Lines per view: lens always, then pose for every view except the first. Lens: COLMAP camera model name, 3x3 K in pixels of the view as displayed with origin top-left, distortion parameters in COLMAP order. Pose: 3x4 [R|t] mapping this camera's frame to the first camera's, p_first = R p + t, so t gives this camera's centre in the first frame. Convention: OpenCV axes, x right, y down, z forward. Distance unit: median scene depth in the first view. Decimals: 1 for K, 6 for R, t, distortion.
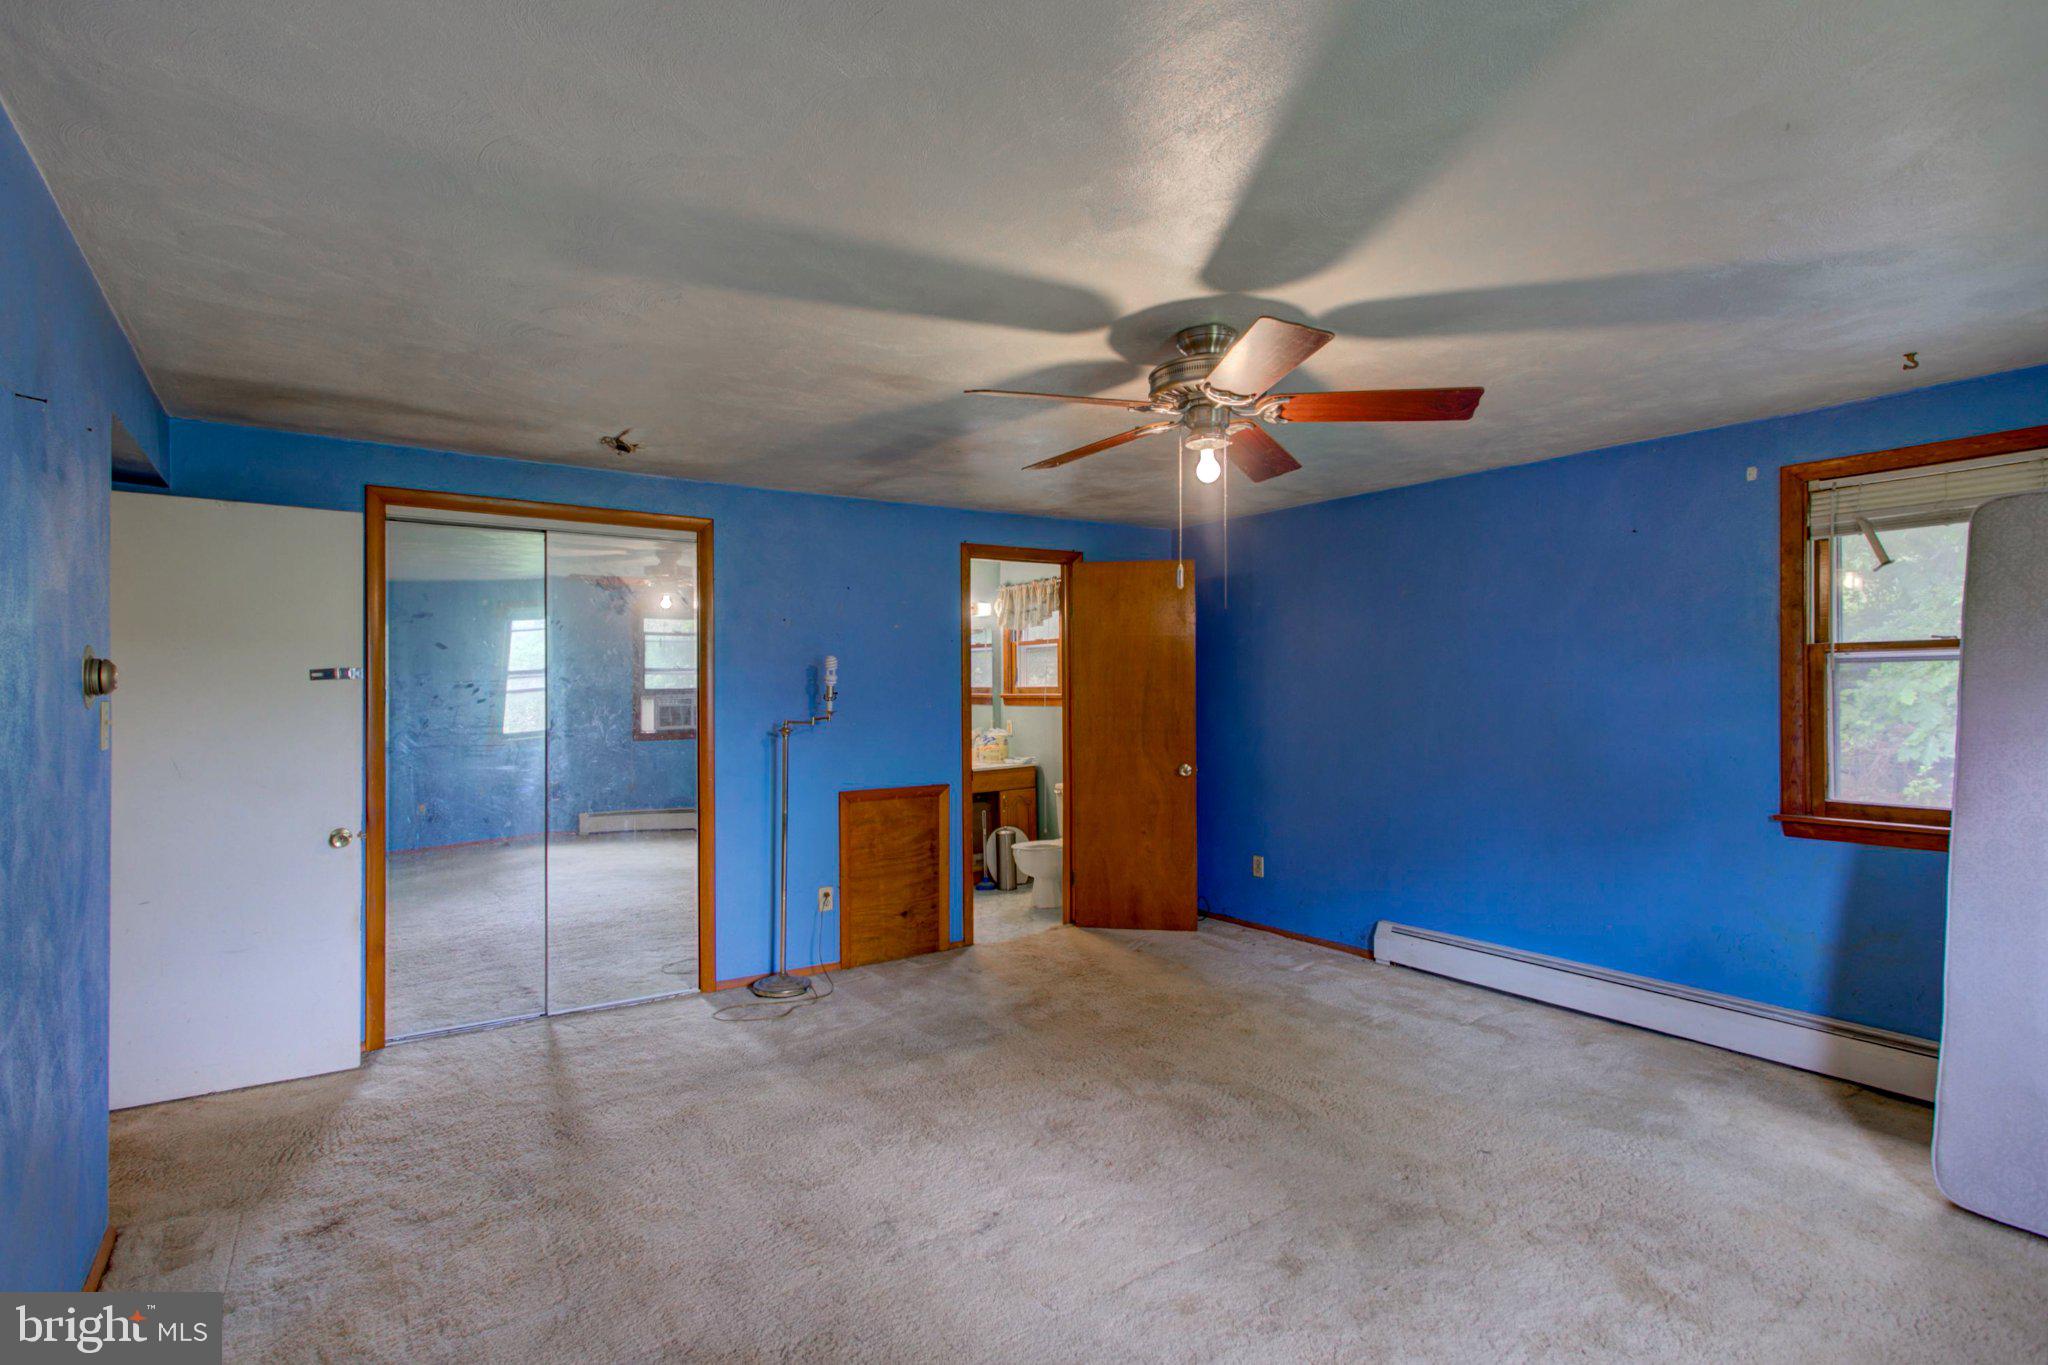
lens RADIAL K [[1007.8, 0, 1033.6], [0, 1007.8, 682.4], [0, 0, 1]] dist [-0.000768, 0.000248]
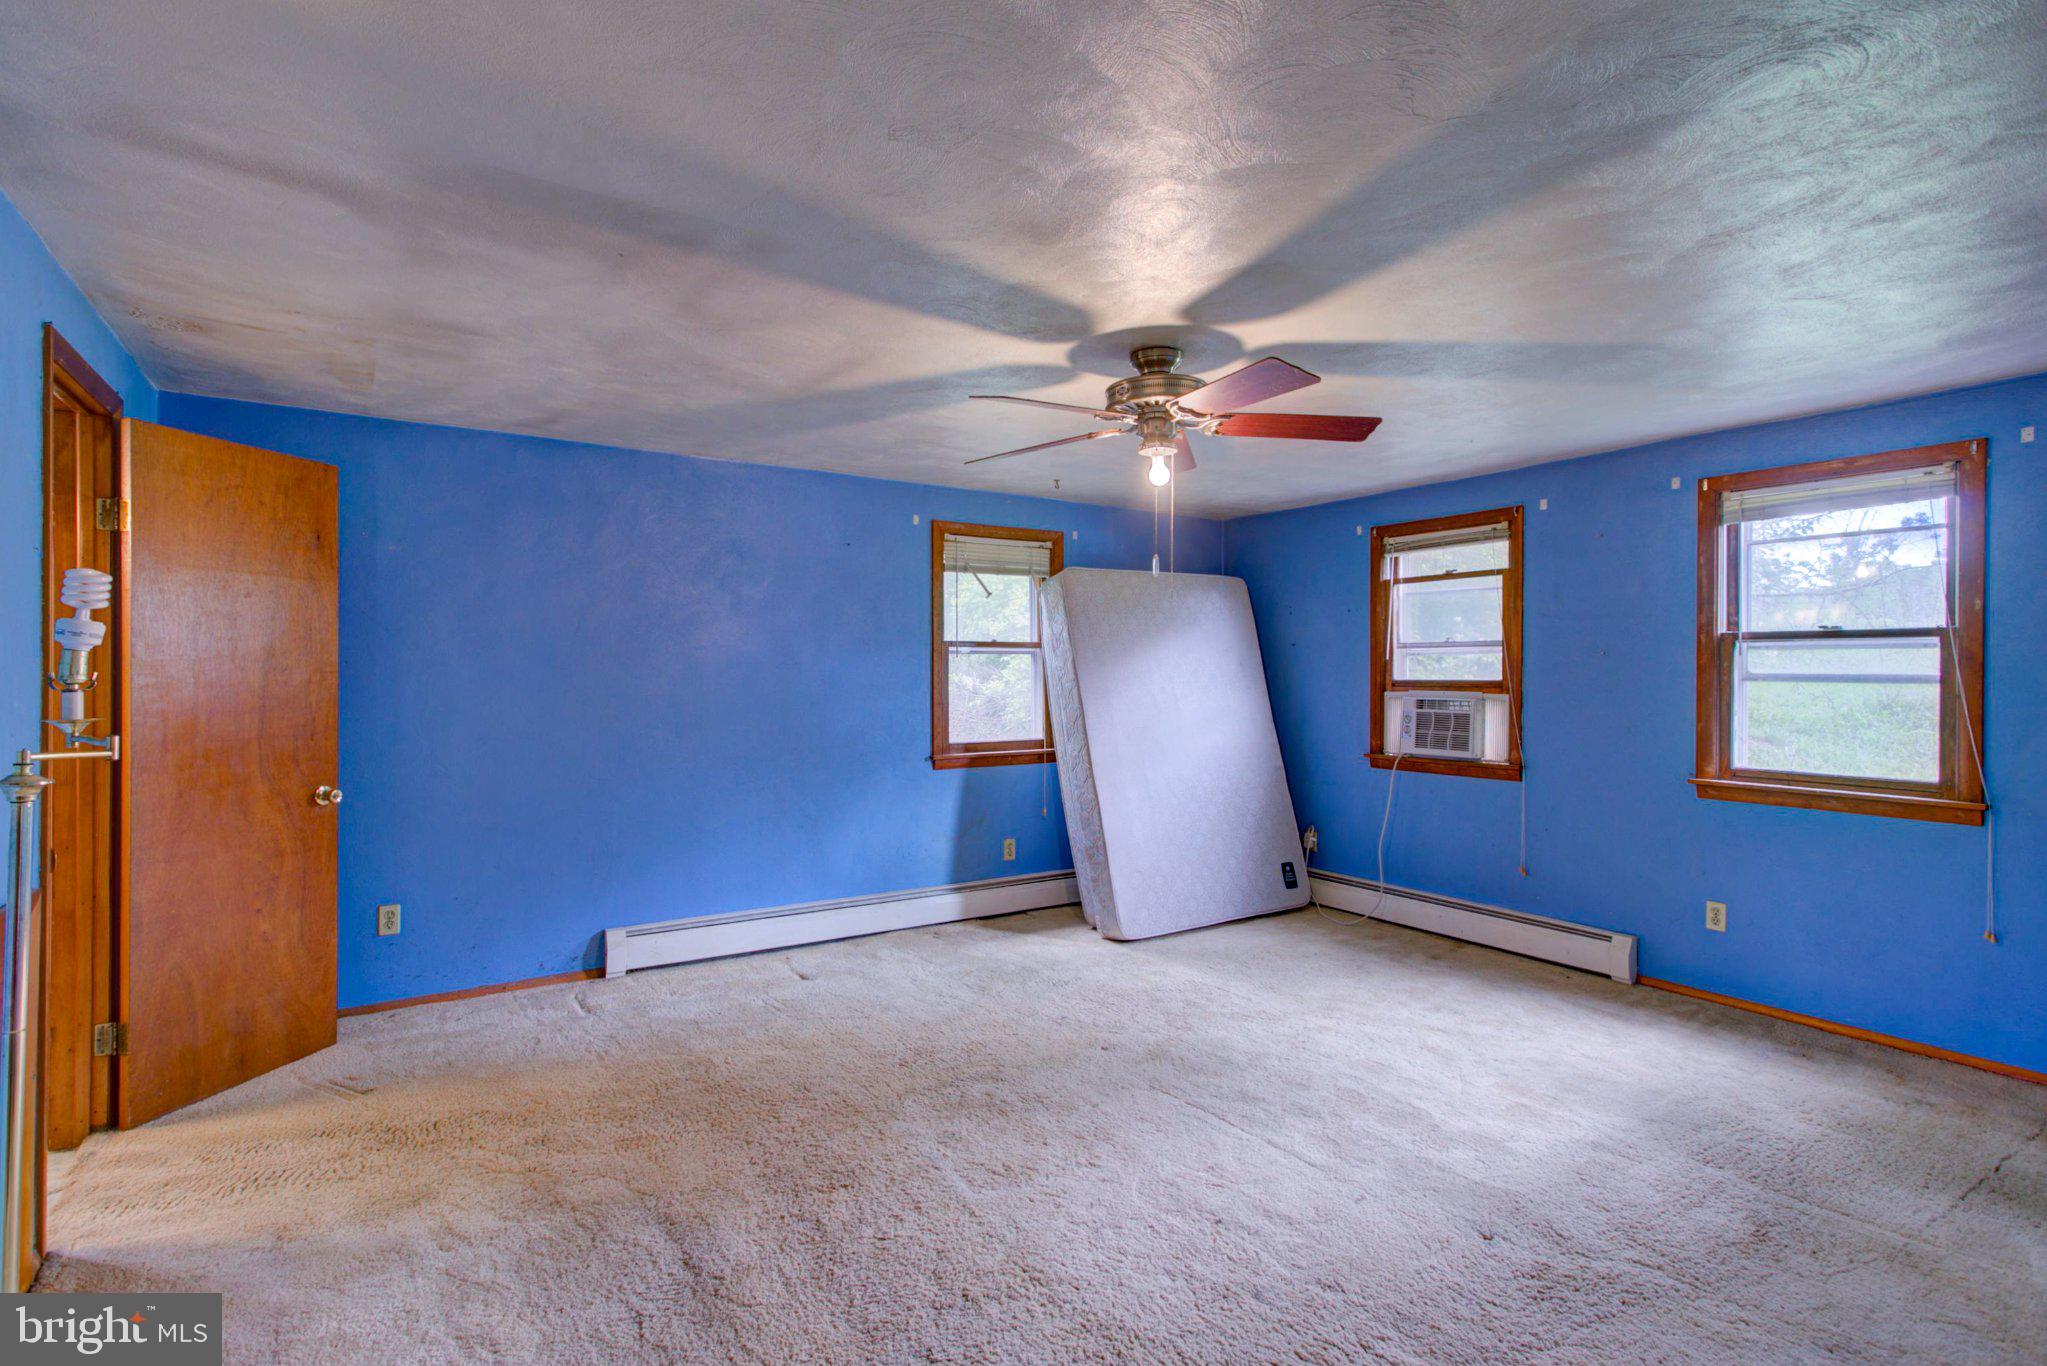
lens RADIAL K [[976.2, 0, 1036.5], [0, 976.2, 679.2], [0, 0, 1]] dist [-0.002260, -0.000180]
pose [[0.024904, -0.010636, 0.999633, -0.643295], [-0.013529, 0.999848, 0.010976, 0.001125], [-0.999598, -0.013797, 0.024756, 0.770436]]
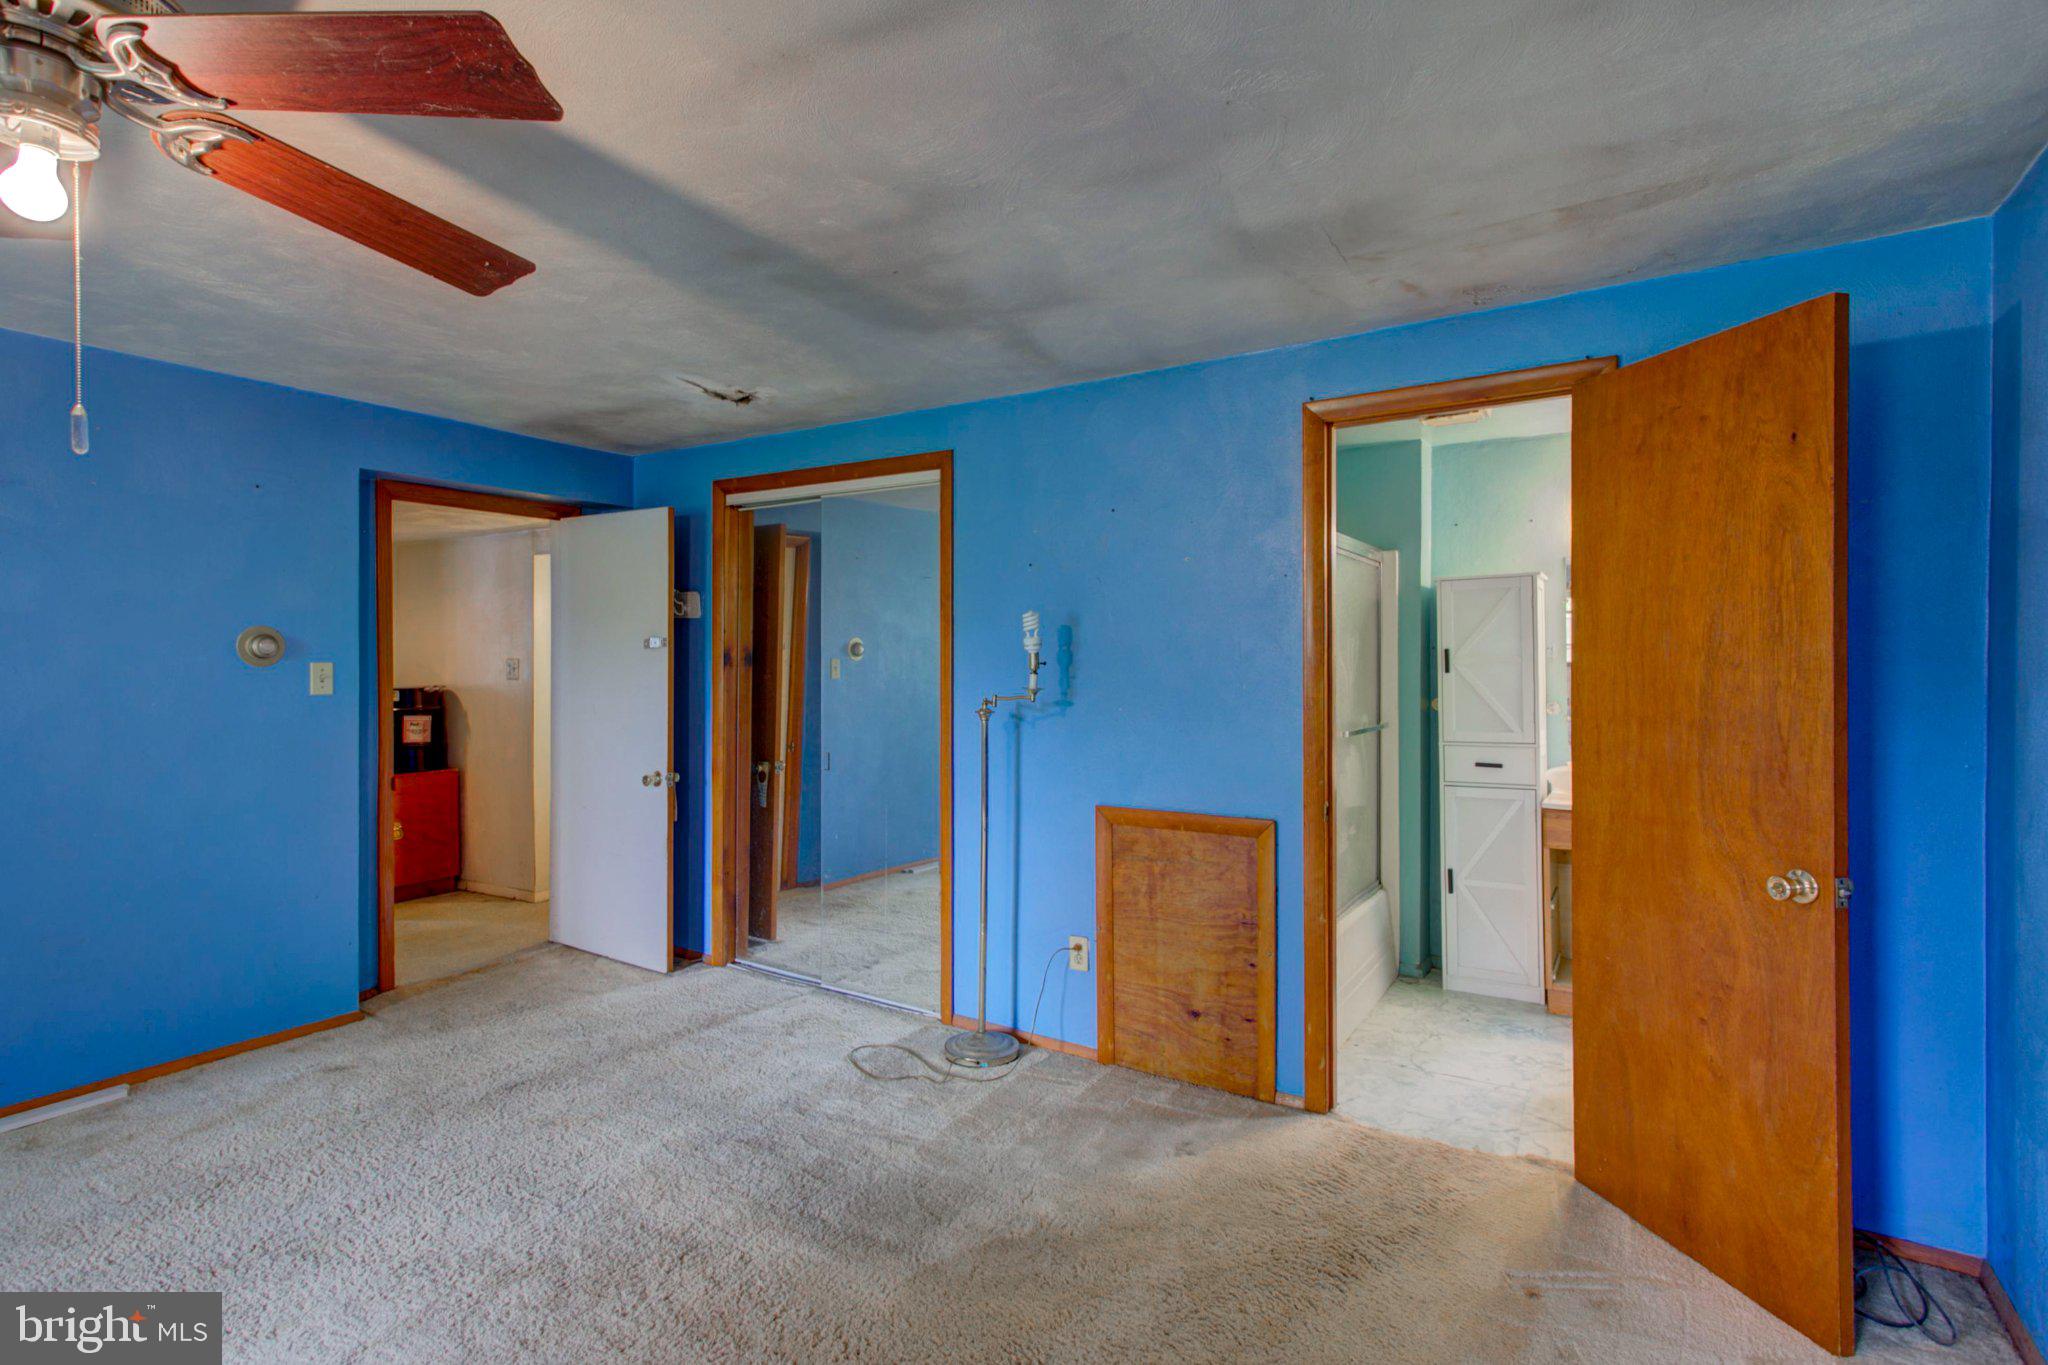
lens RADIAL K [[1017.1, 0, 968.0], [0, 1017.1, 642.9], [0, 0, 1]] dist [0.012440, 0.000461]
pose [[0.366070, -0.010763, -0.930525, 0.550525], [0.004416, 0.999942, -0.009829, 0.003482], [0.930577, -0.000511, 0.366096, 0.837199]]
